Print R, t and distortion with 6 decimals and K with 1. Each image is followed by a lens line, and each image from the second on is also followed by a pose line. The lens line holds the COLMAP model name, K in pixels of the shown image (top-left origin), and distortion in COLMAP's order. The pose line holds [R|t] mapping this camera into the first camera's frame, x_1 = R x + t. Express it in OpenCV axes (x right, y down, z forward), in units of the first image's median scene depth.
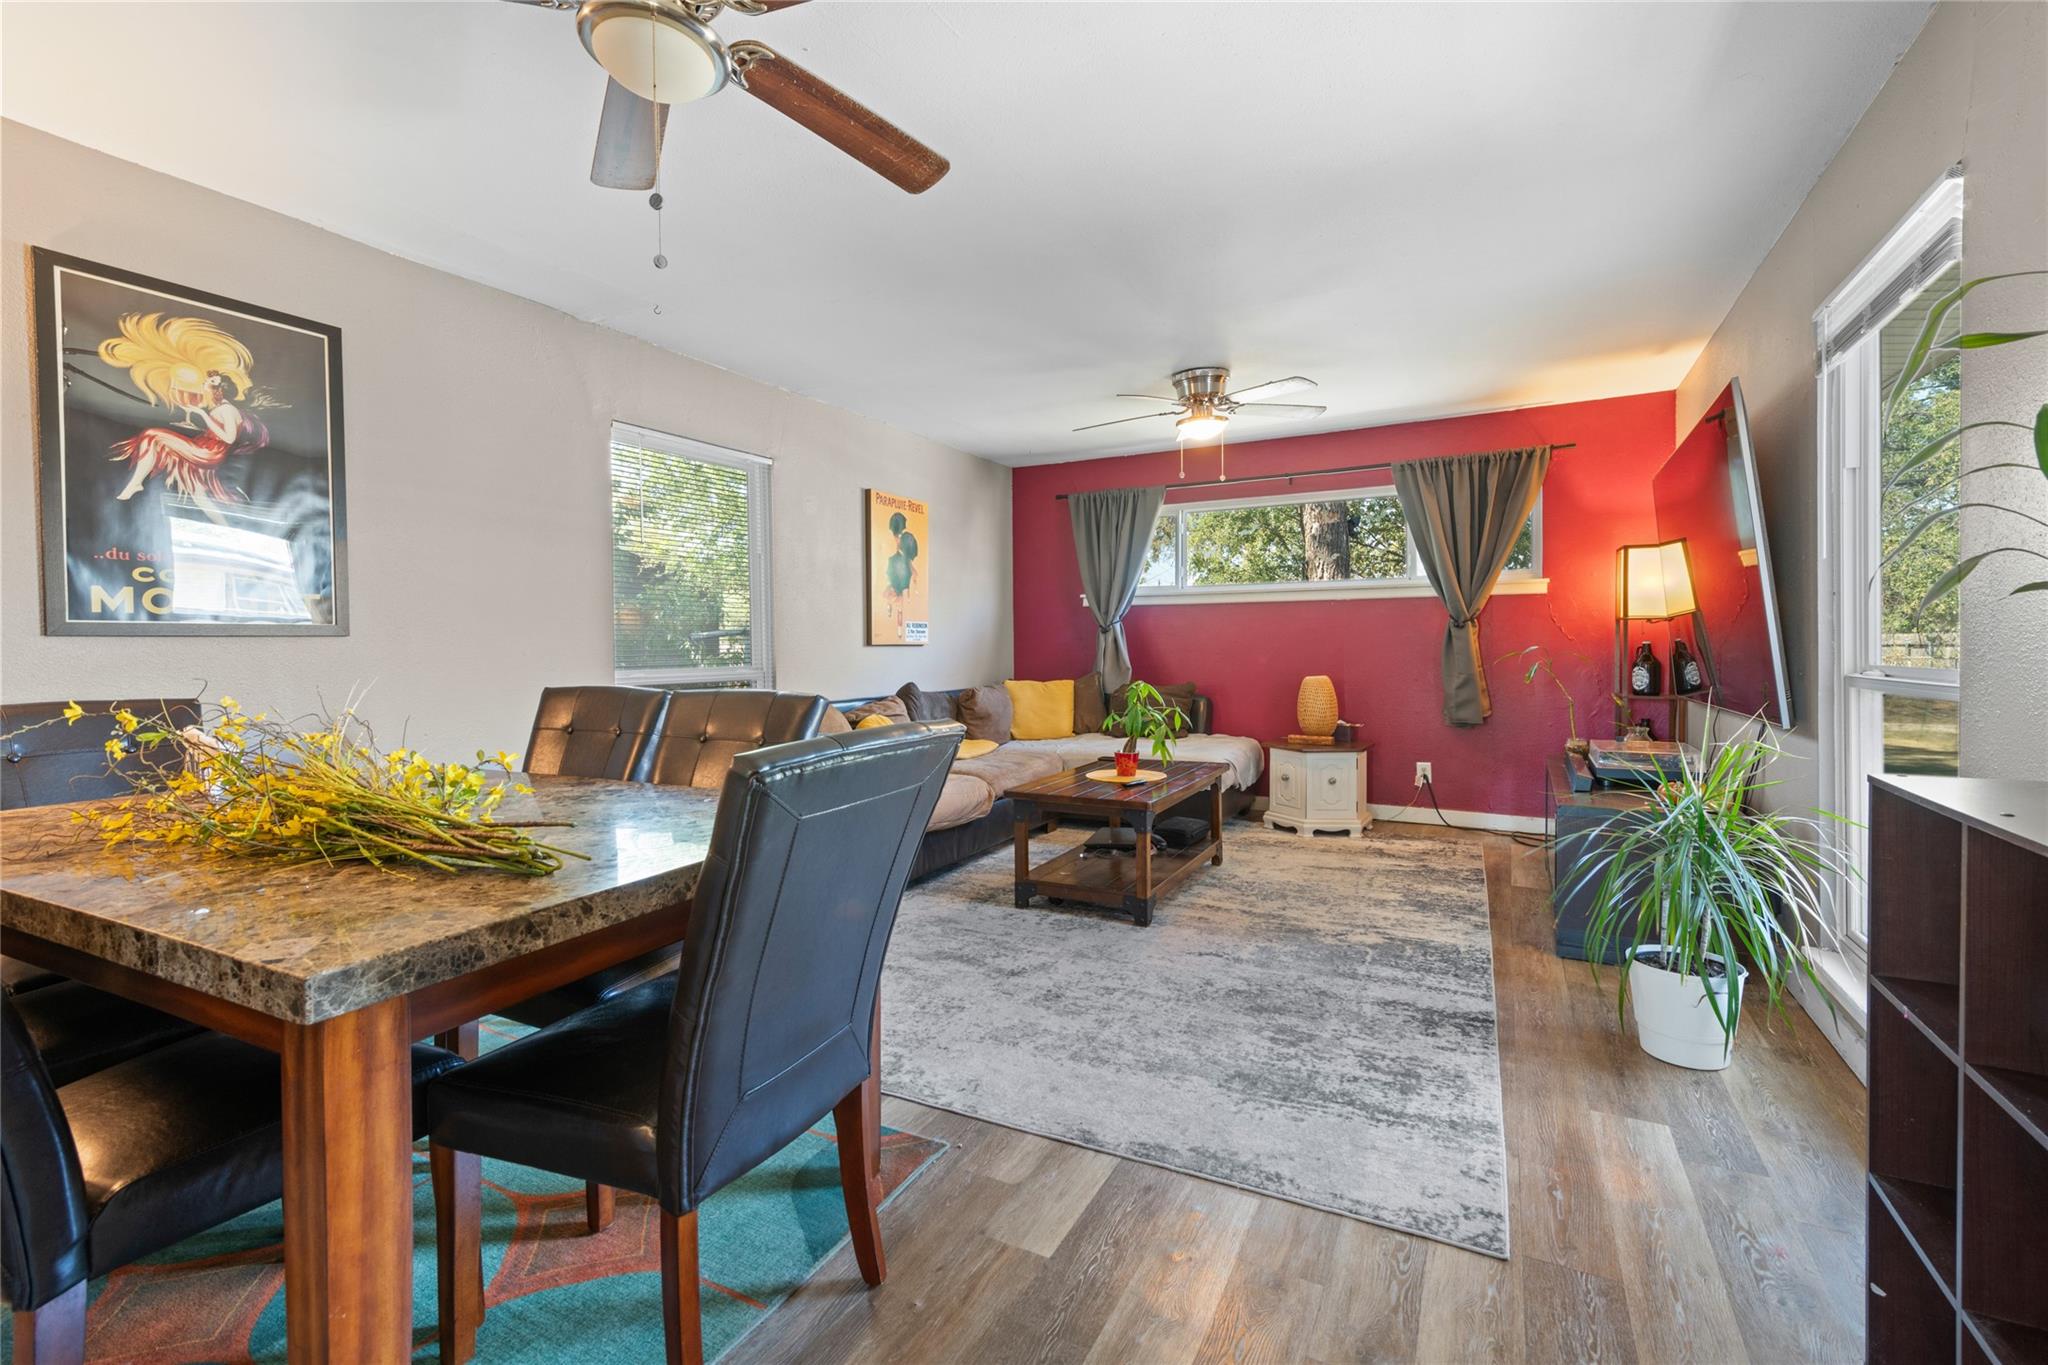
lens RADIAL K [[903.7, 0, 1032.1], [0, 903.7, 653.8], [0, 0, 1]] dist [0.012561, -0.000659]
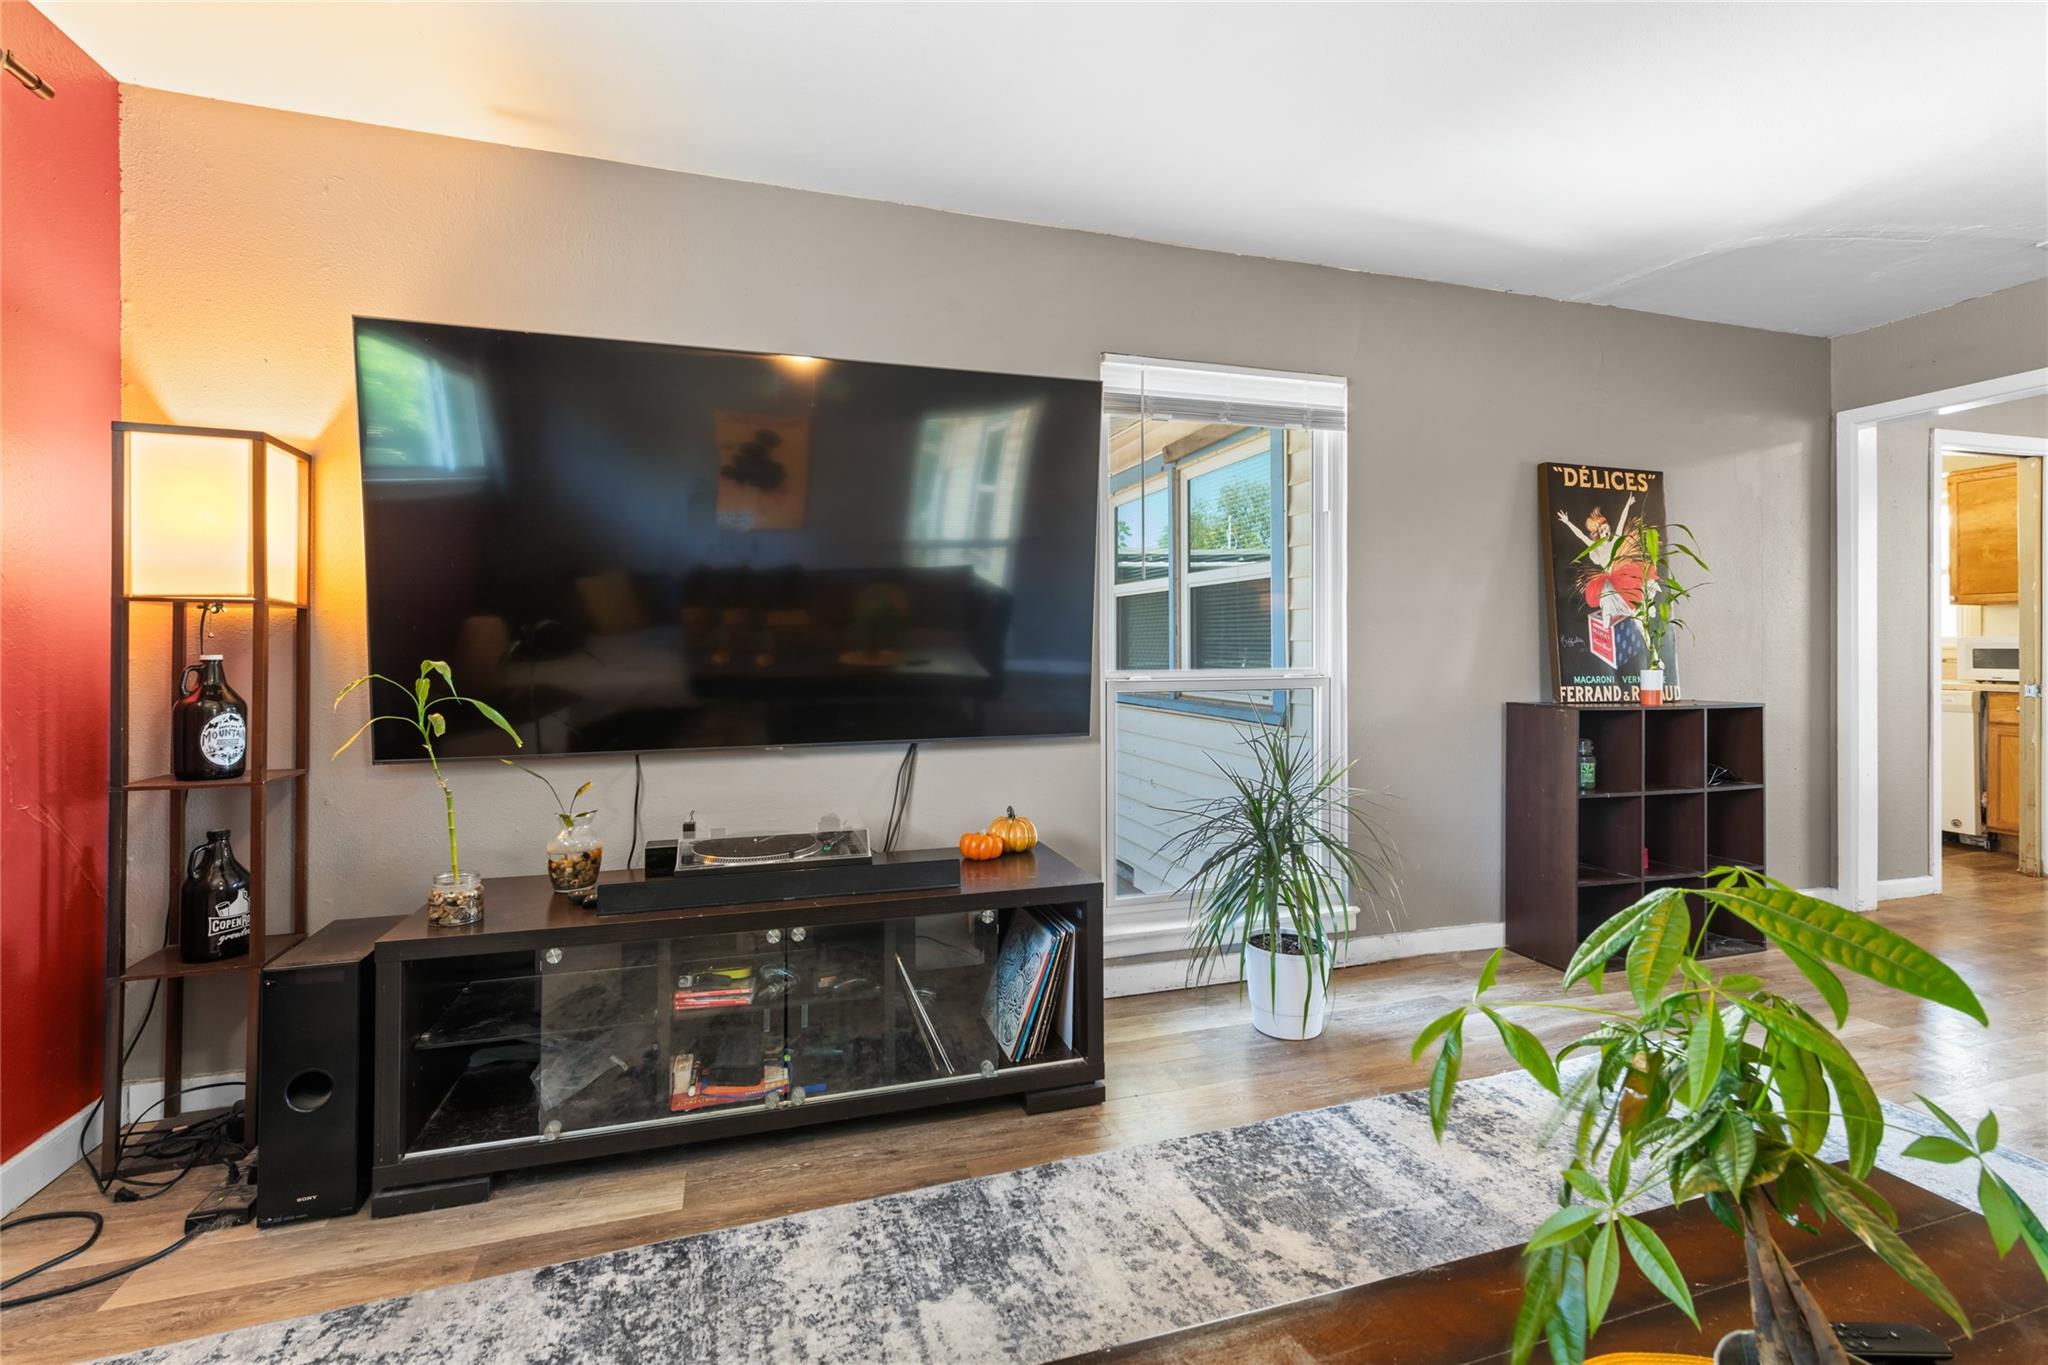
lens RADIAL K [[903.7, 0, 1032.1], [0, 903.7, 653.8], [0, 0, 1]] dist [0.012561, -0.000659]
pose [[-0.714542, 0.010667, 0.699512, 0.096531], [0.013346, 0.999910, -0.001615, -0.011753], [-0.699466, 0.008181, -0.714619, 1.215064]]
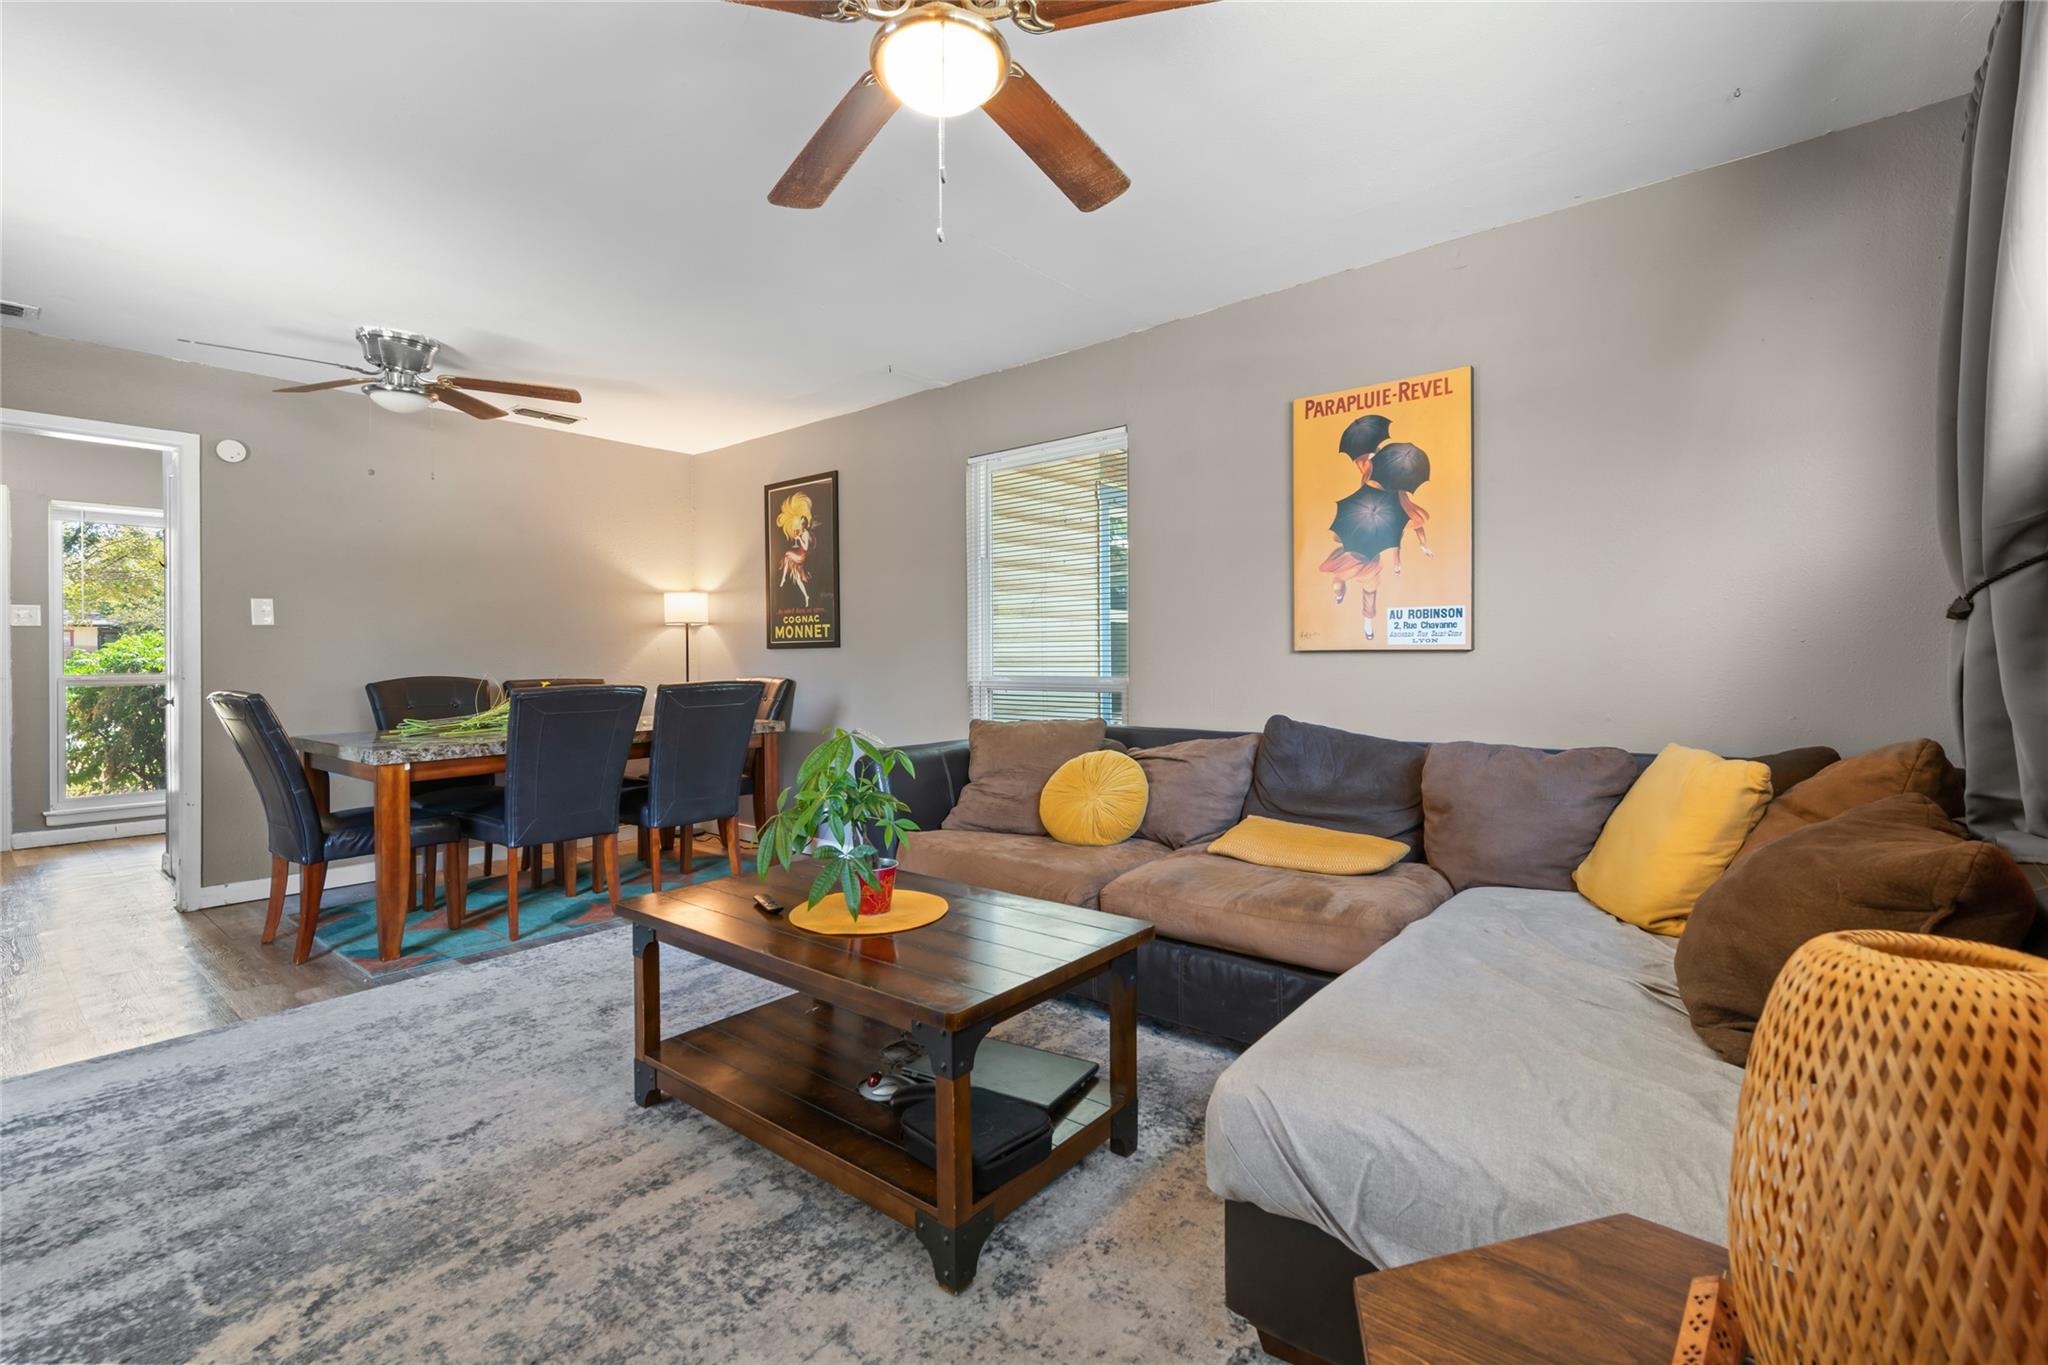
lens RADIAL K [[903.7, 0, 1032.1], [0, 903.7, 653.8], [0, 0, 1]] dist [0.012561, -0.000659]
pose [[-0.211385, 0.012874, -0.977318, 0.602226], [0.000741, 0.999915, 0.013011, -0.020855], [0.977403, 0.002026, -0.211377, 1.226014]]
